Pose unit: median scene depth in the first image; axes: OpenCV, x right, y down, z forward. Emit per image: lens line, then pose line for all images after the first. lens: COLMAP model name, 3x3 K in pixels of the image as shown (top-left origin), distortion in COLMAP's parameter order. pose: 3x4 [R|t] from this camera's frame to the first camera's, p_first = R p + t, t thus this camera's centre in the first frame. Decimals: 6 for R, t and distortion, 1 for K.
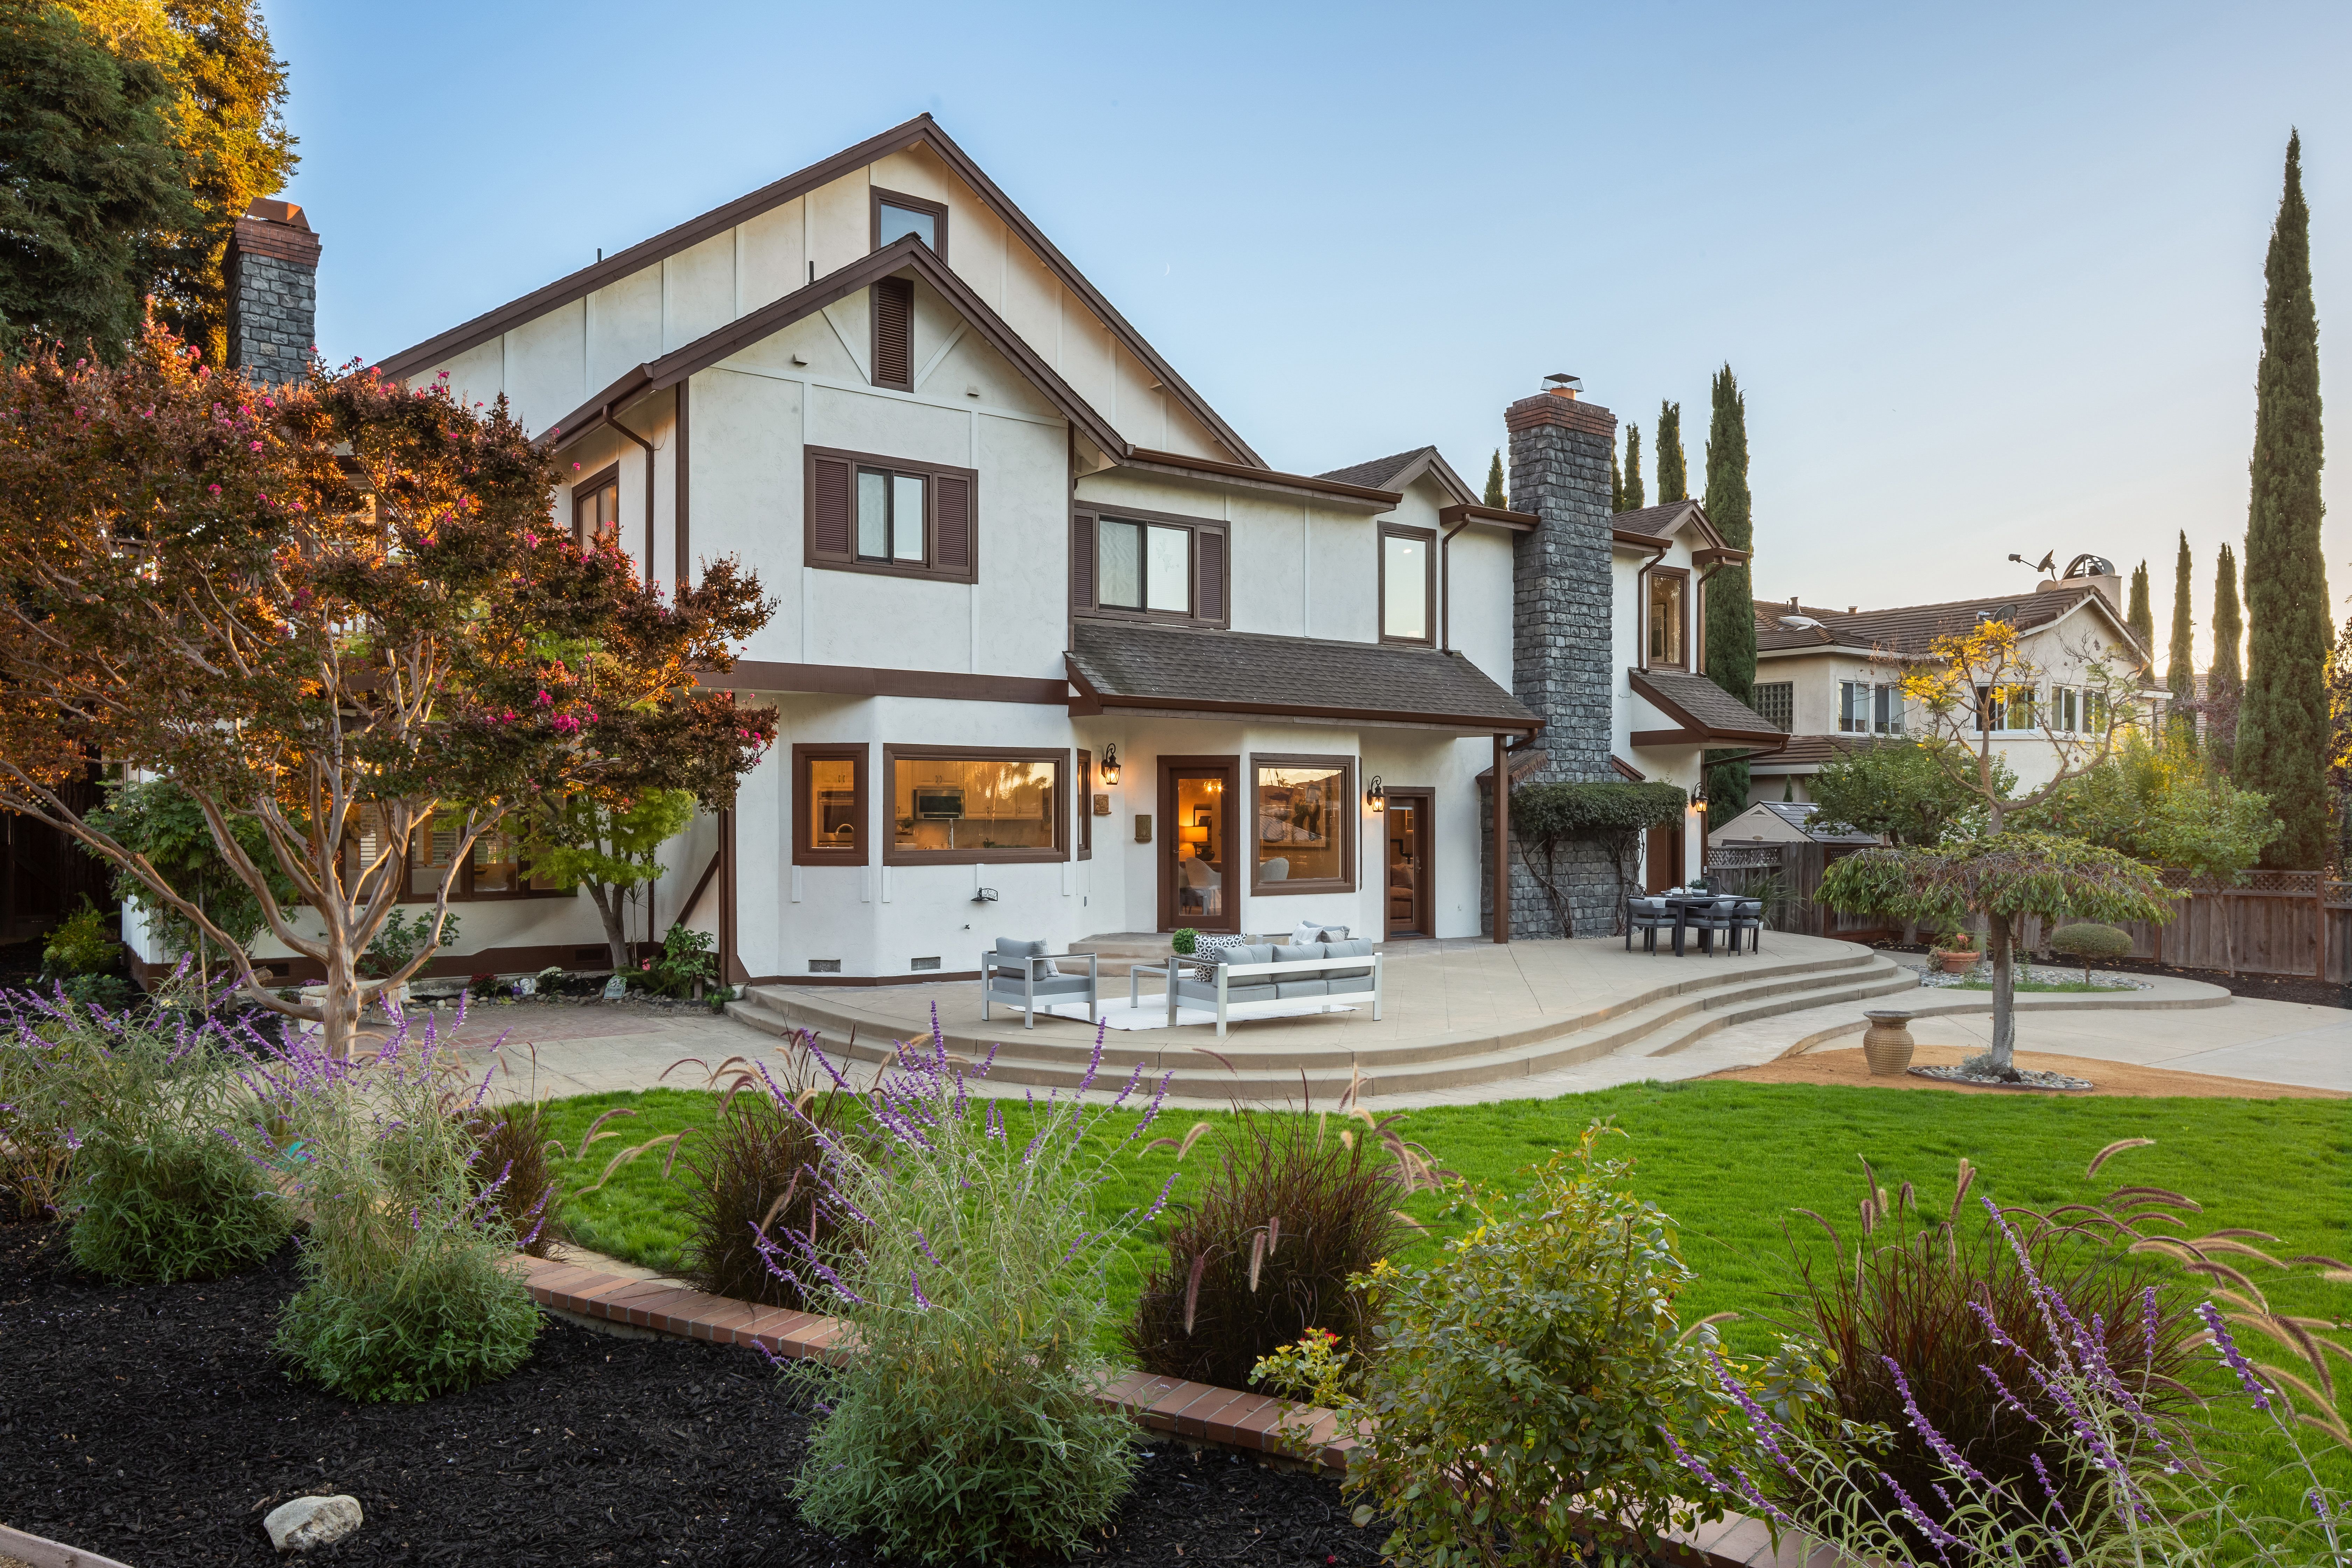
lens RADIAL K [[1640.6, 0, 1119.9], [0, 1640.6, 798.3], [0, 0, 1]] dist [-0.005335, 0.000052]
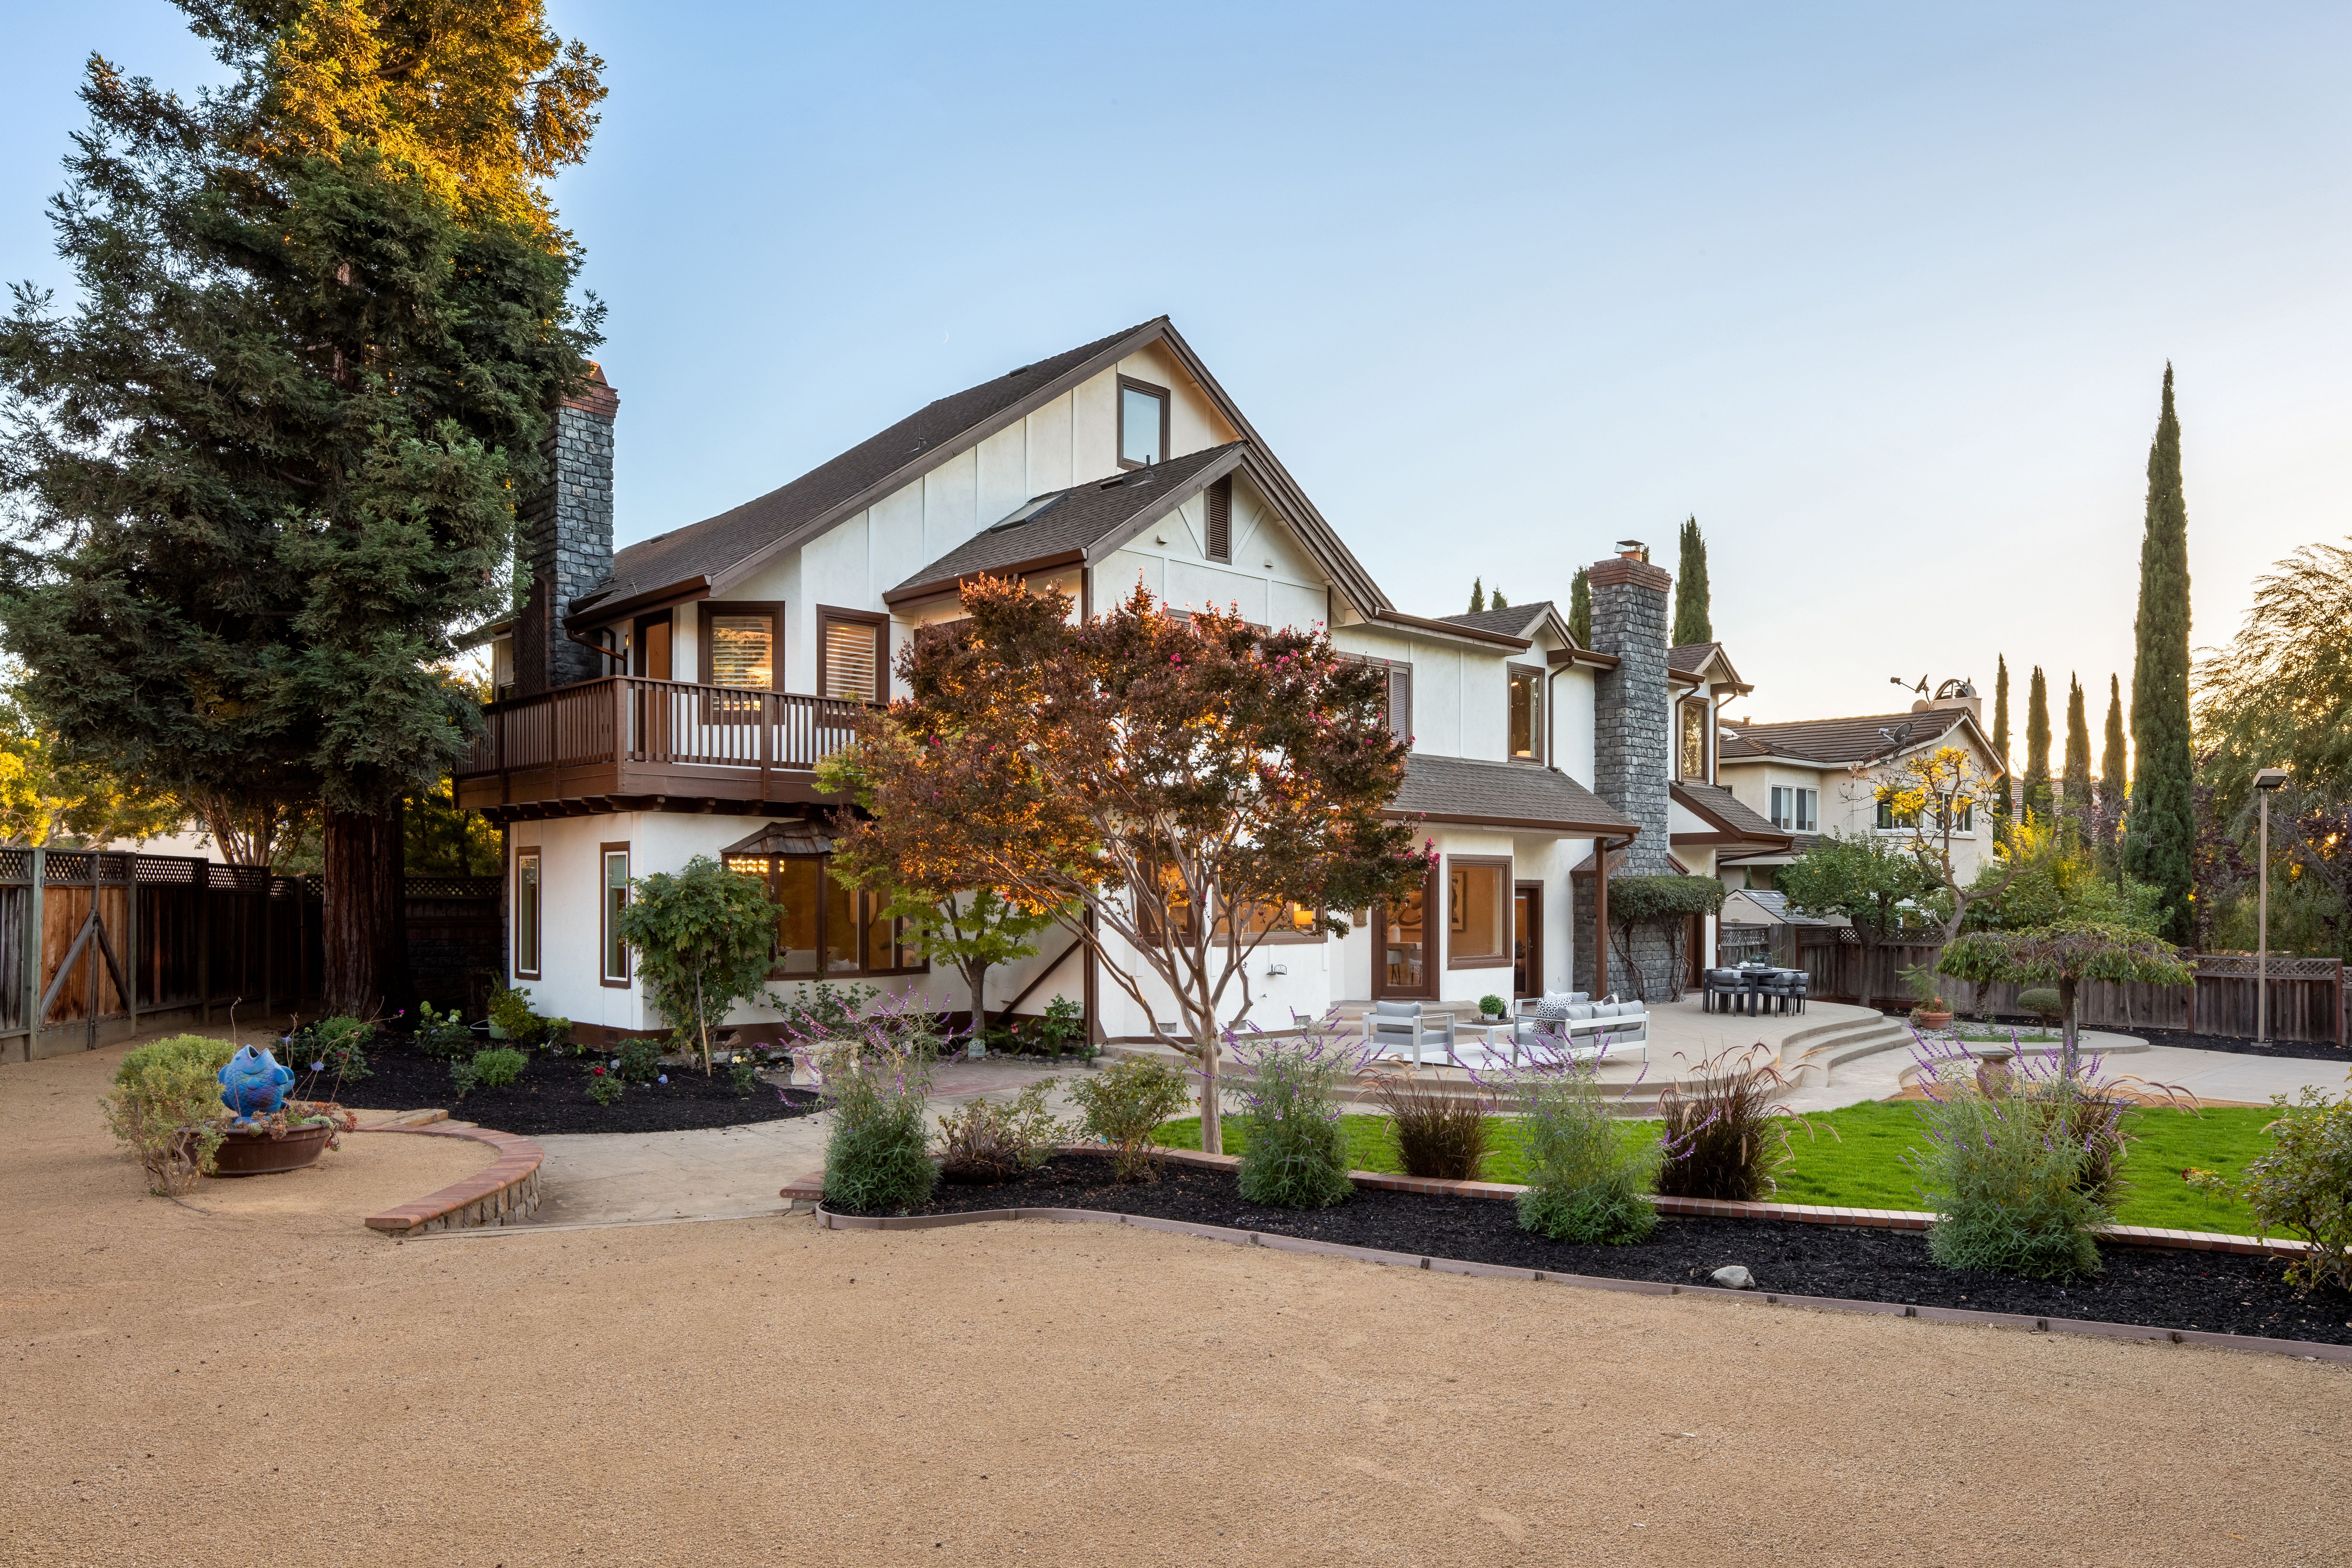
lens RADIAL K [[1644.3, 0, 1128.0], [0, 1644.3, 869.8], [0, 0, 1]] dist [-0.001871, -0.003295]
pose [[0.990795, 0.003820, 0.135316, -0.272589], [-0.003454, 0.999990, -0.002940, -0.009450], [-0.135326, 0.002446, 0.990798, -0.162368]]
